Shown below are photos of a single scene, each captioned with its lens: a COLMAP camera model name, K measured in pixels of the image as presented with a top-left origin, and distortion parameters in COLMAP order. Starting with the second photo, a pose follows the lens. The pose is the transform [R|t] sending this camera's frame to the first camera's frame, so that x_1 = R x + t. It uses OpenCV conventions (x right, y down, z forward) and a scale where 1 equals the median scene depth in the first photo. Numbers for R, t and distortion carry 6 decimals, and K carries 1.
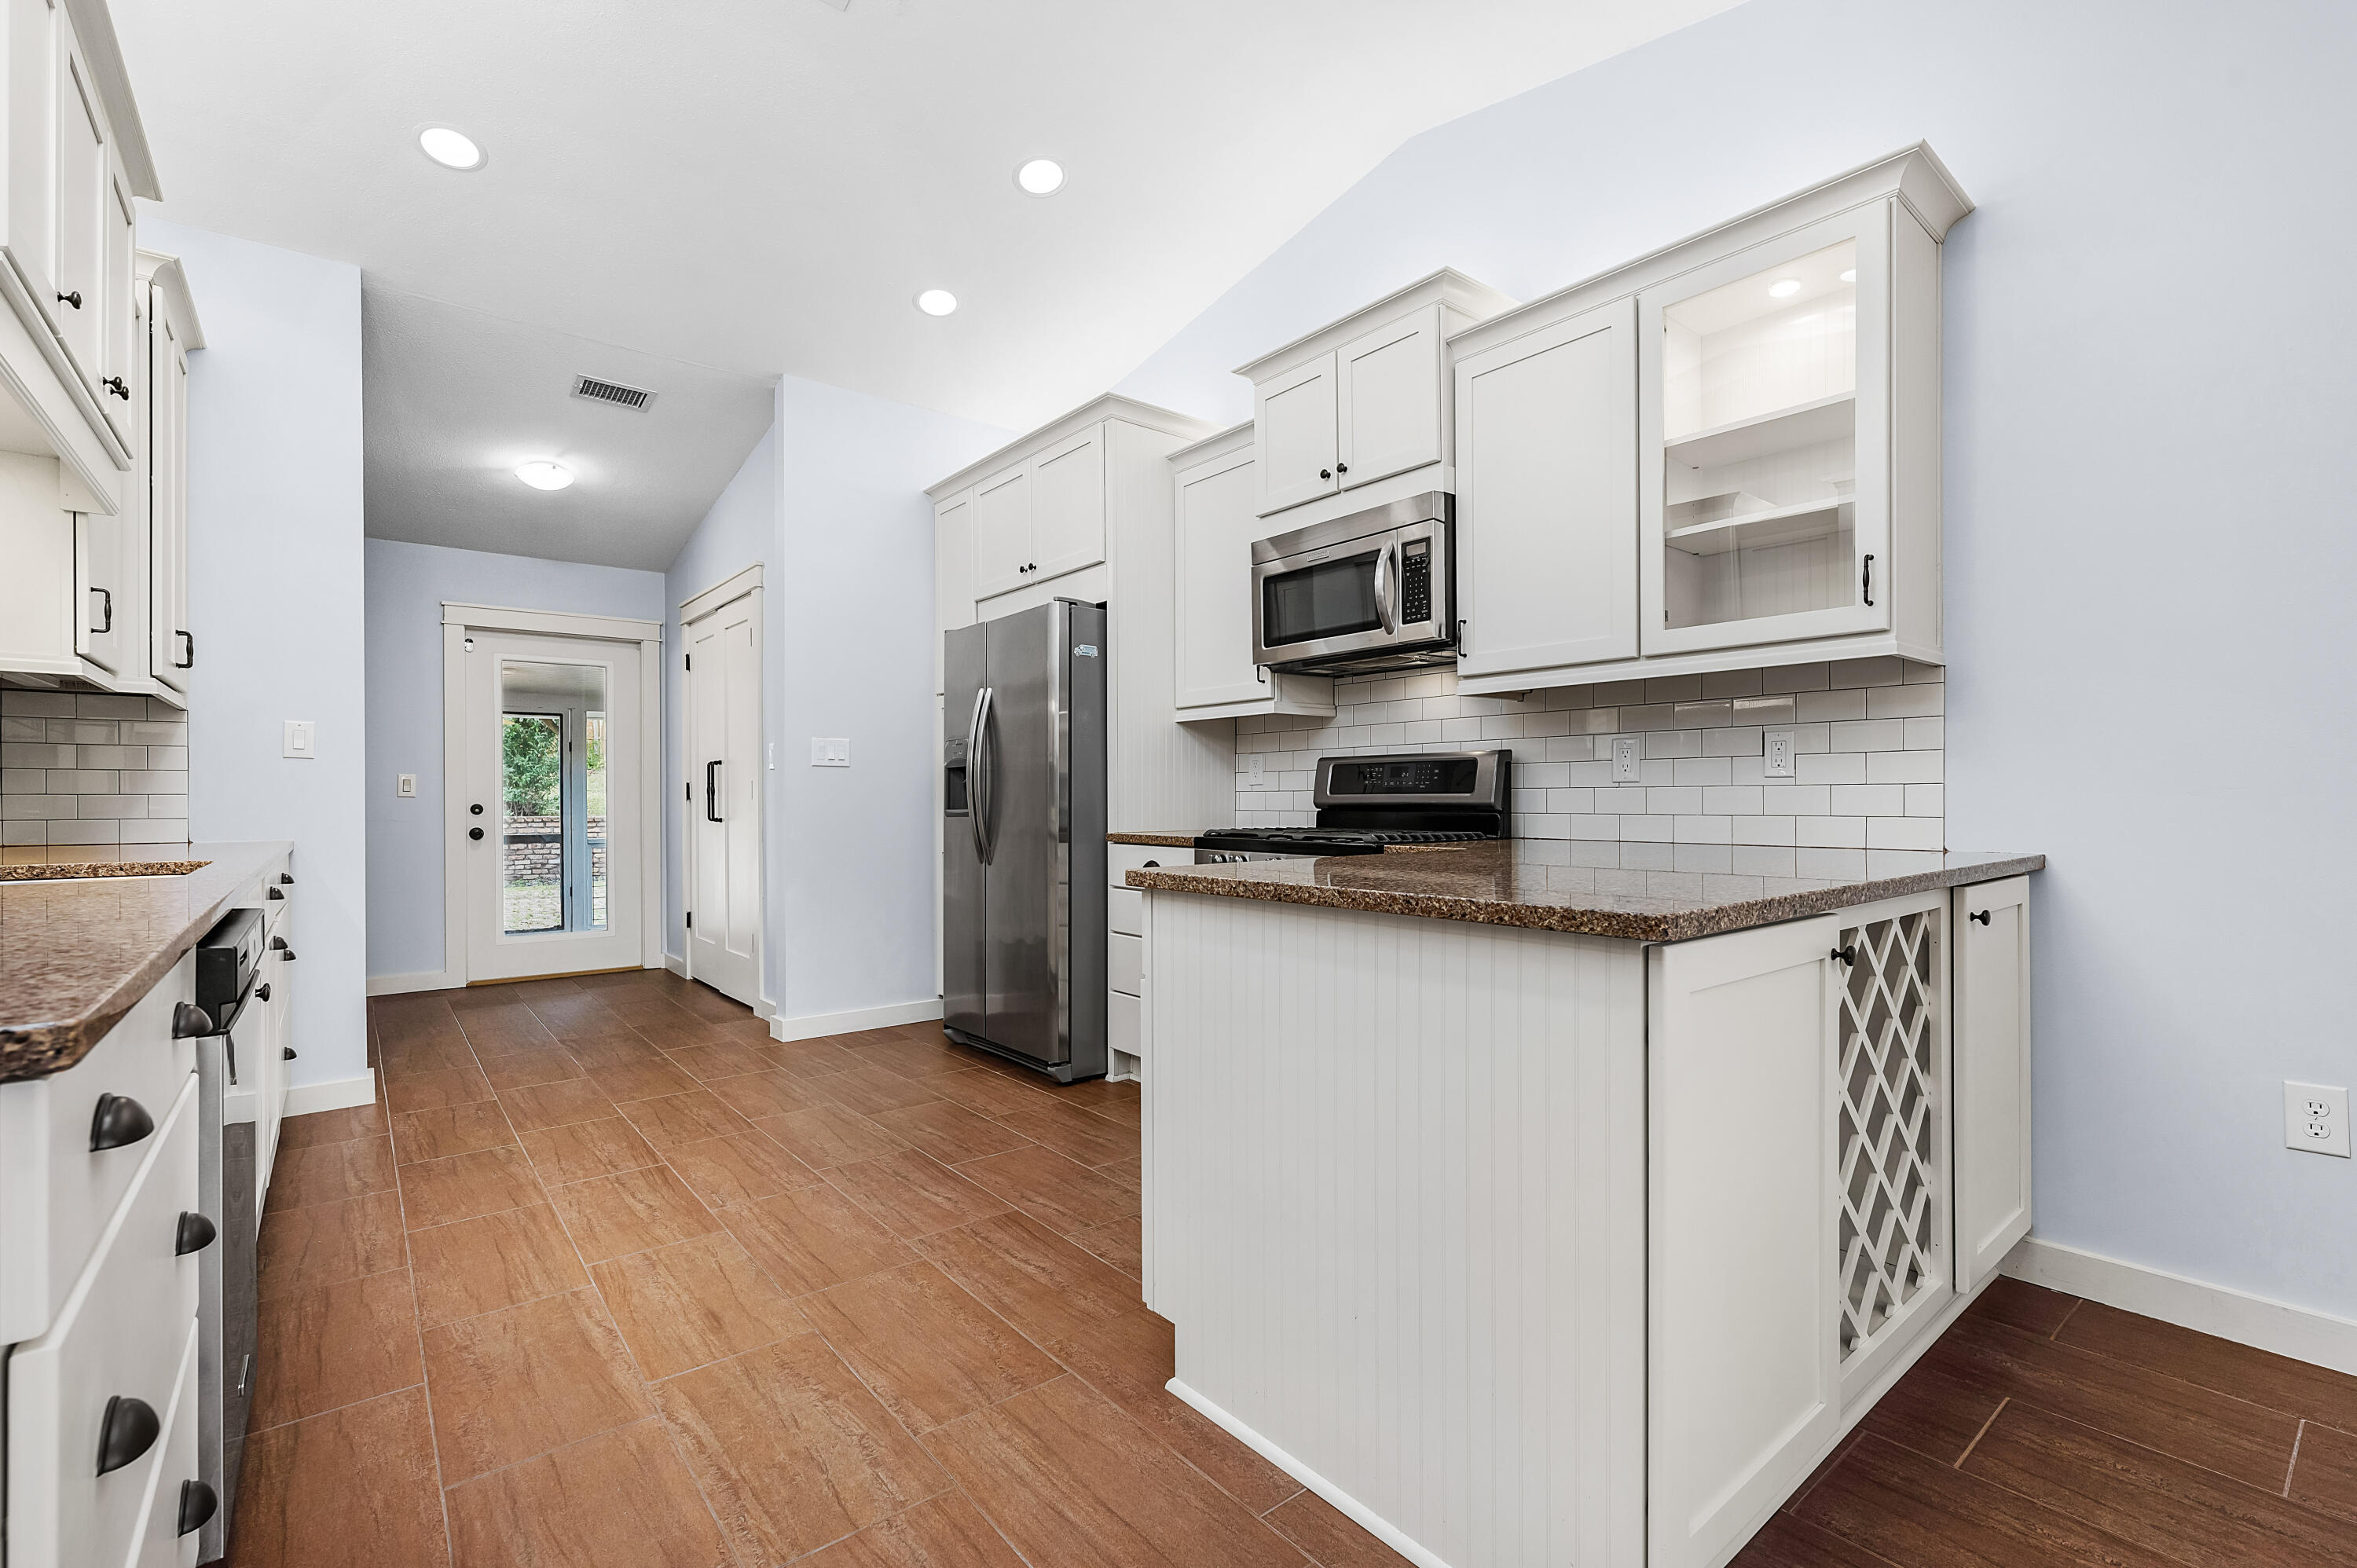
lens RADIAL K [[1049.4, 0, 1158.1], [0, 1049.4, 799.2], [0, 0, 1]] dist [-0.003615, -0.001694]
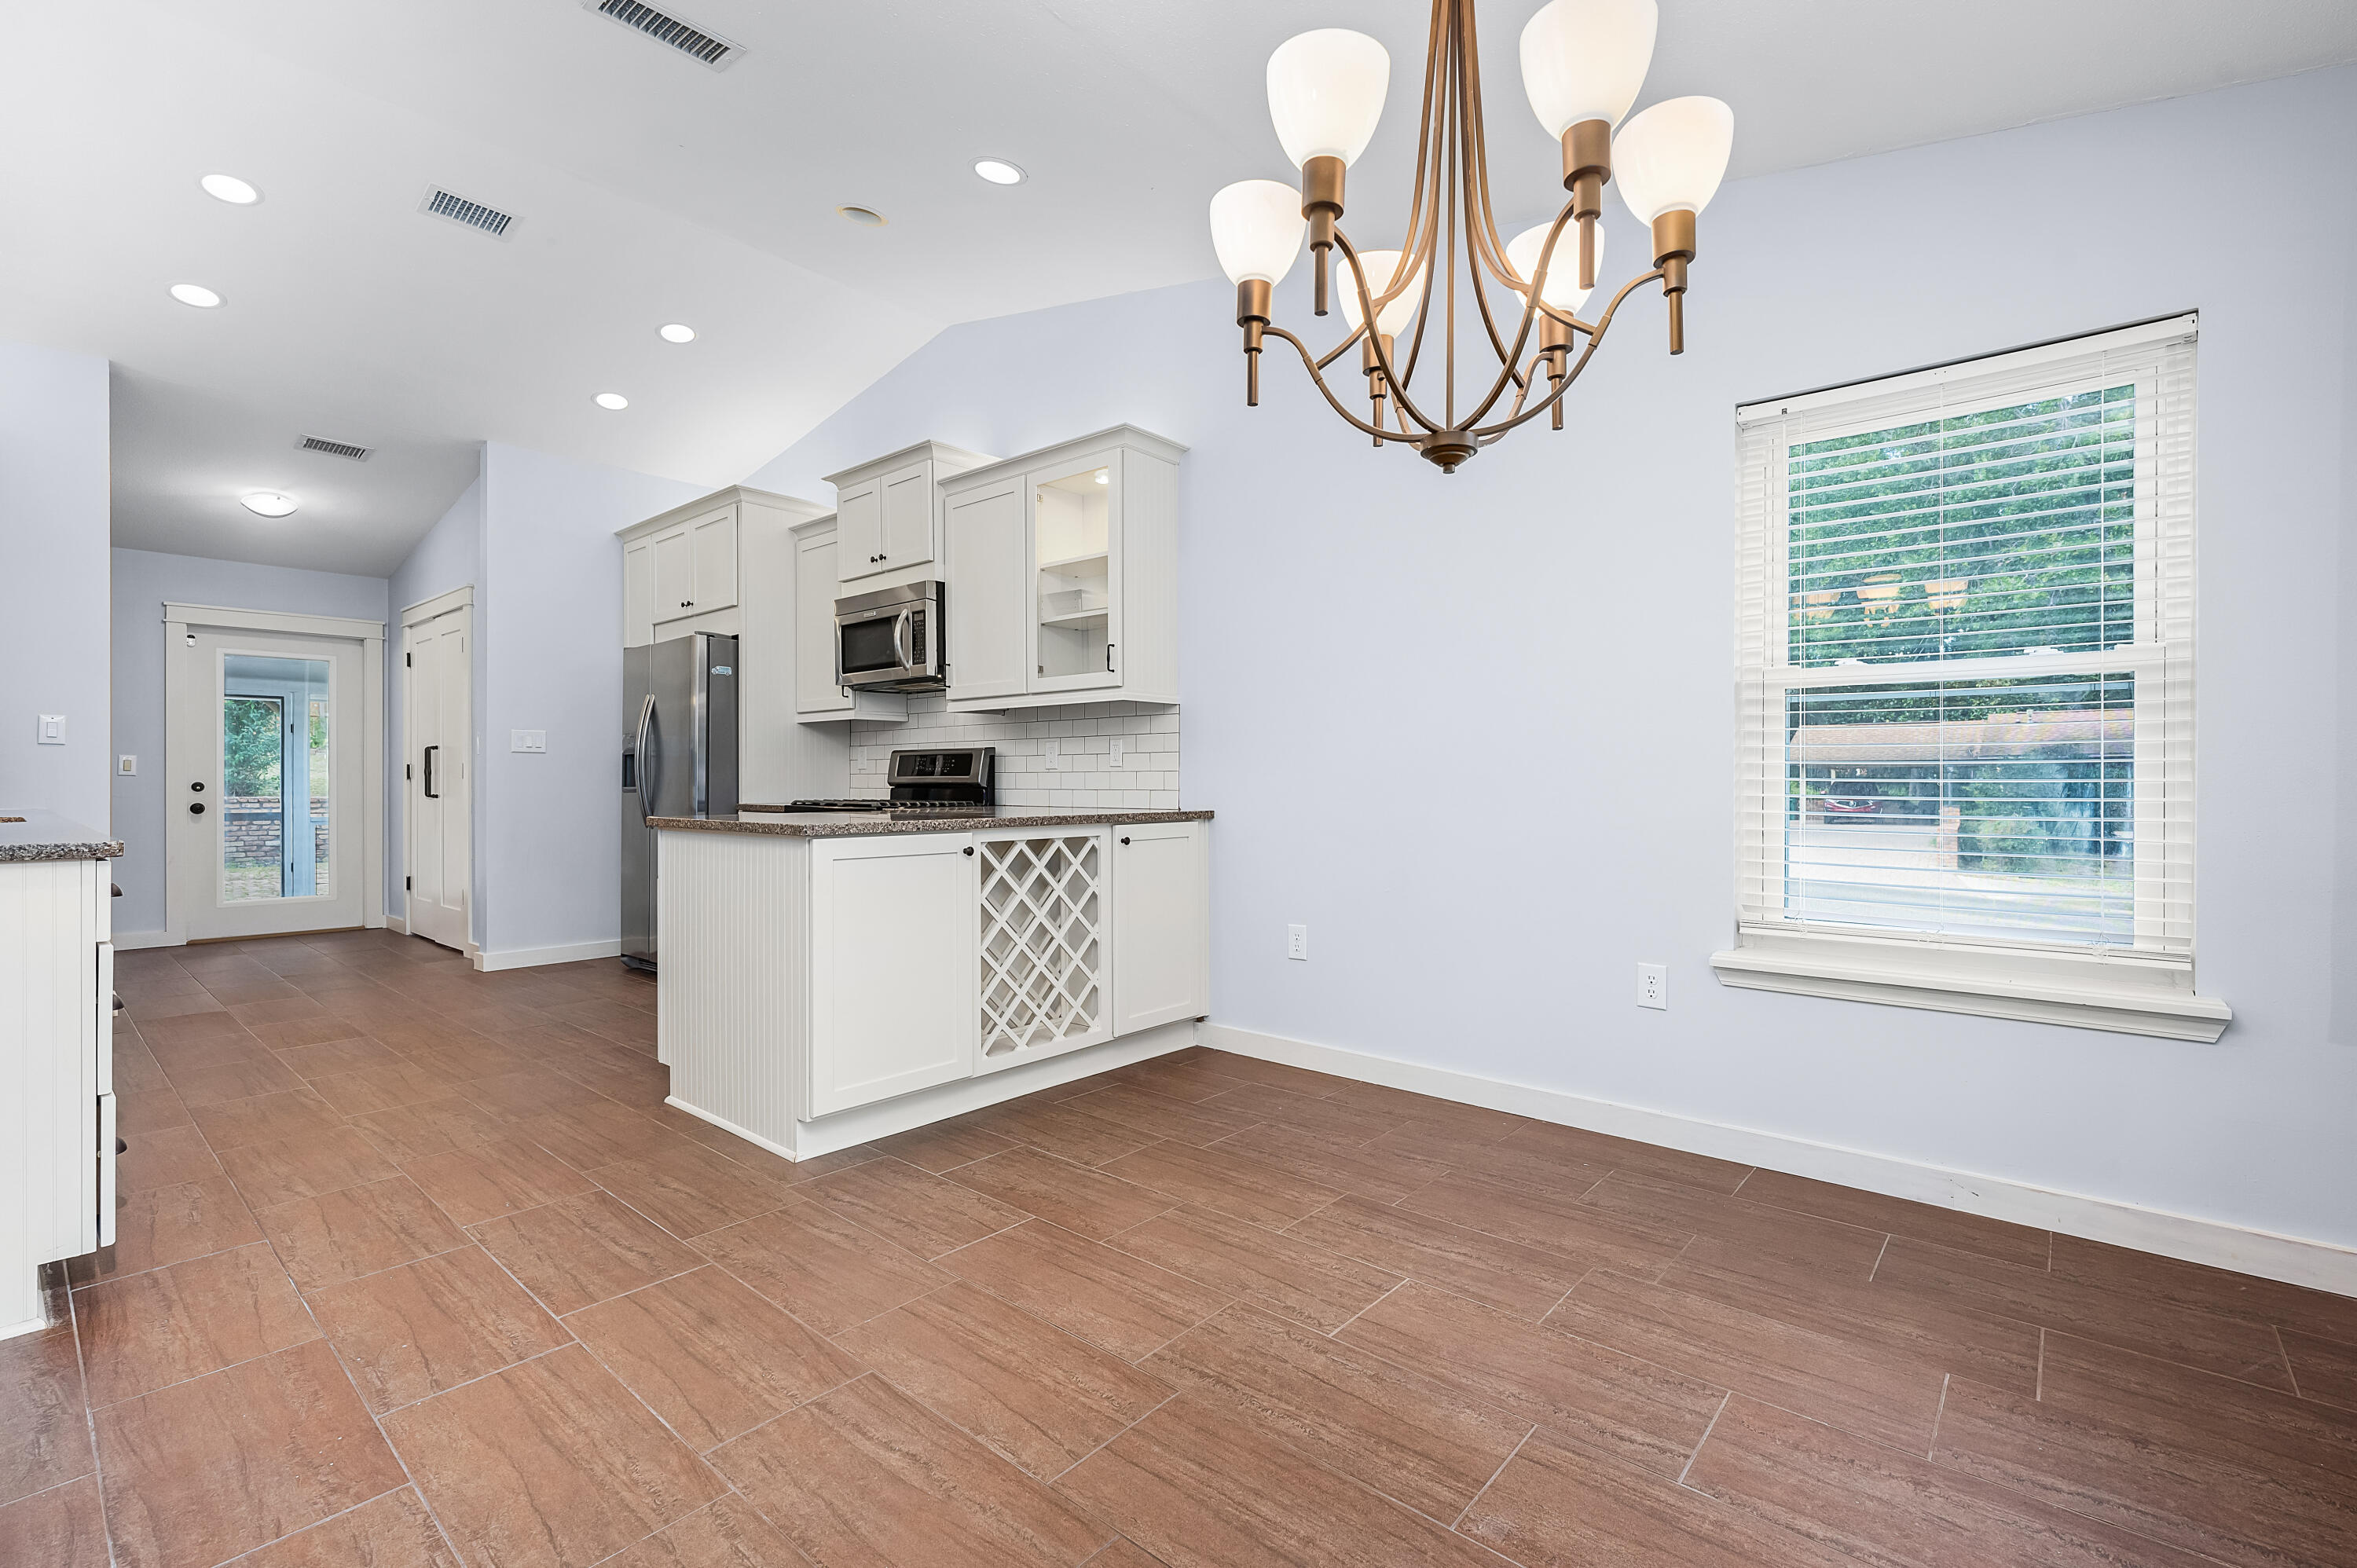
lens RADIAL K [[1049.4, 0, 1173.0], [0, 1049.4, 779.6], [0, 0, 1]] dist [-0.003615, -0.001694]
pose [[0.982093, 0.003072, 0.188370, 0.251867], [-0.002660, 0.999993, -0.002443, 0.002477], [-0.188377, 0.001898, 0.982095, -0.453126]]
